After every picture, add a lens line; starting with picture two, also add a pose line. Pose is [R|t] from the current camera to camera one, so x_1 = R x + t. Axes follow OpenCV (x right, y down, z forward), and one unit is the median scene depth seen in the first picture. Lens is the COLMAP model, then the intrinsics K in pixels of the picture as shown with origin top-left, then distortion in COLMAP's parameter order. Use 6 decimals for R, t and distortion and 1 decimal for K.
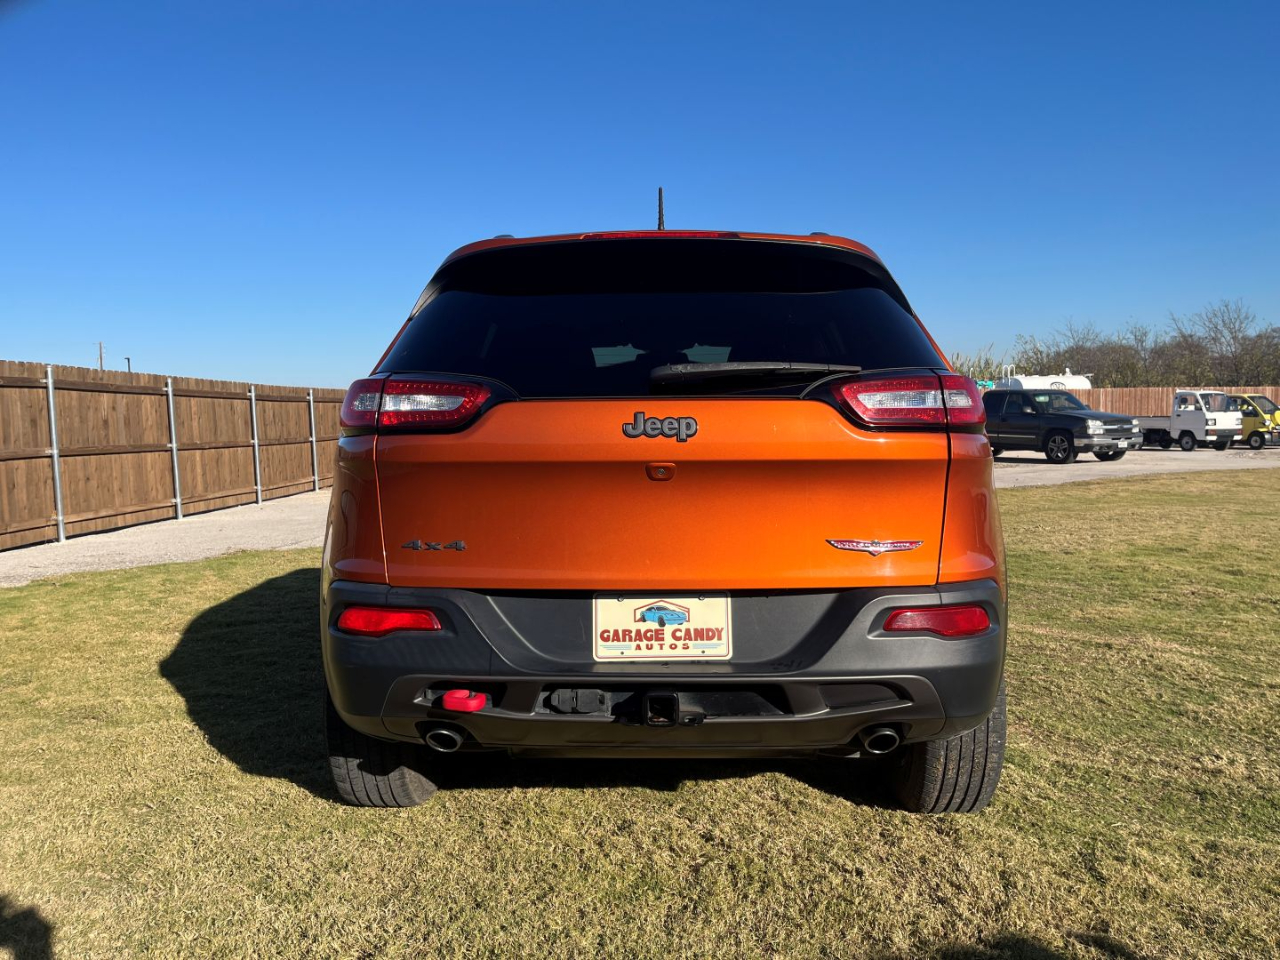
lens RADIAL K [[969.1, 0, 654.5], [0, 969.1, 488.4], [0, 0, 1]] dist [0.076911, -0.108704]
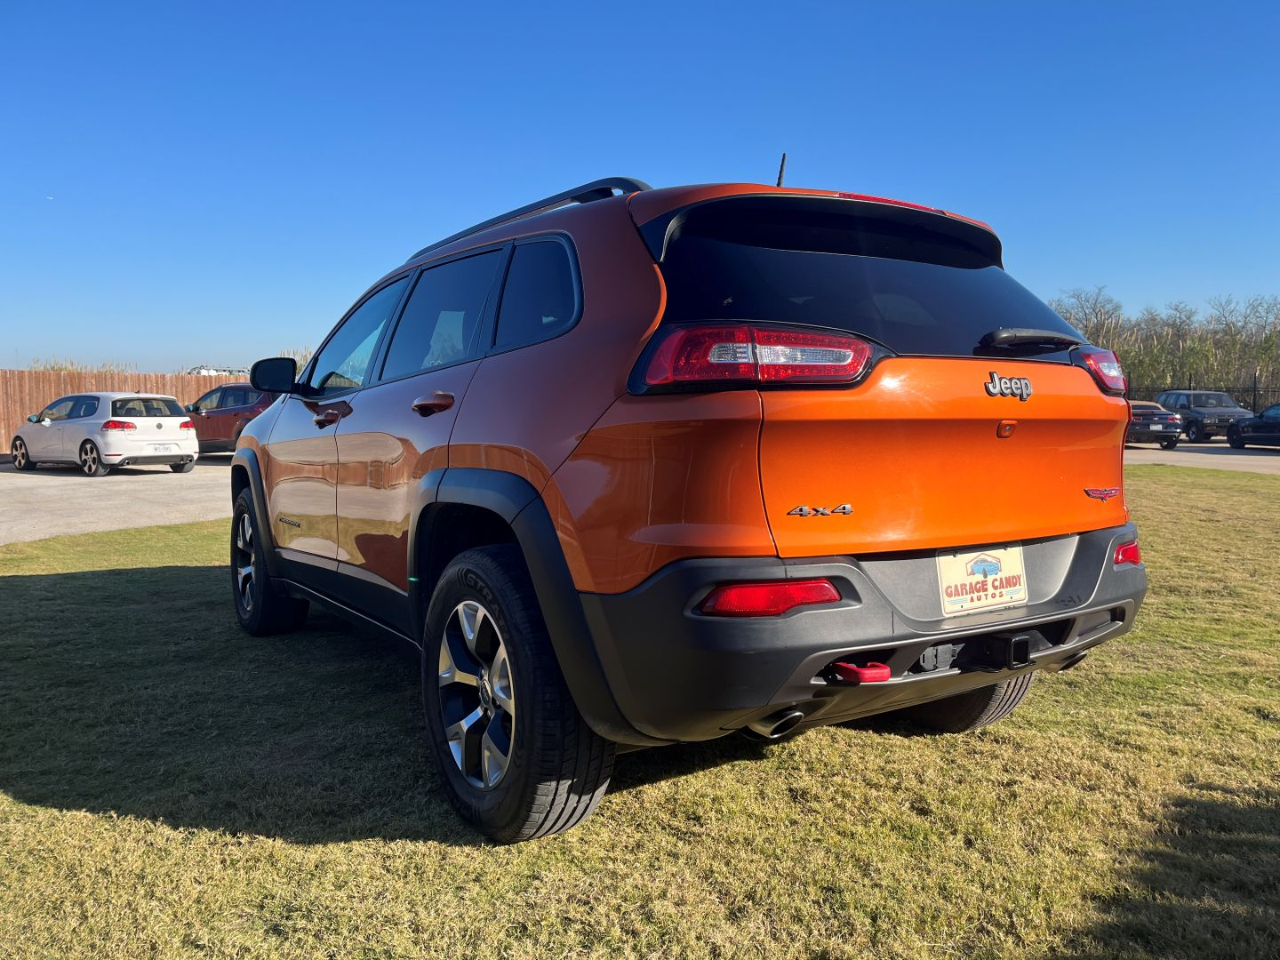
lens RADIAL K [[969.1, 0, 646.0], [0, 969.1, 477.4], [0, 0, 1]] dist [0.076911, -0.108704]
pose [[0.826985, -0.027551, 0.561549, -0.887056], [0.030702, 0.999521, 0.003825, 0.018361], [-0.561386, 0.014077, 0.827434, 0.329680]]
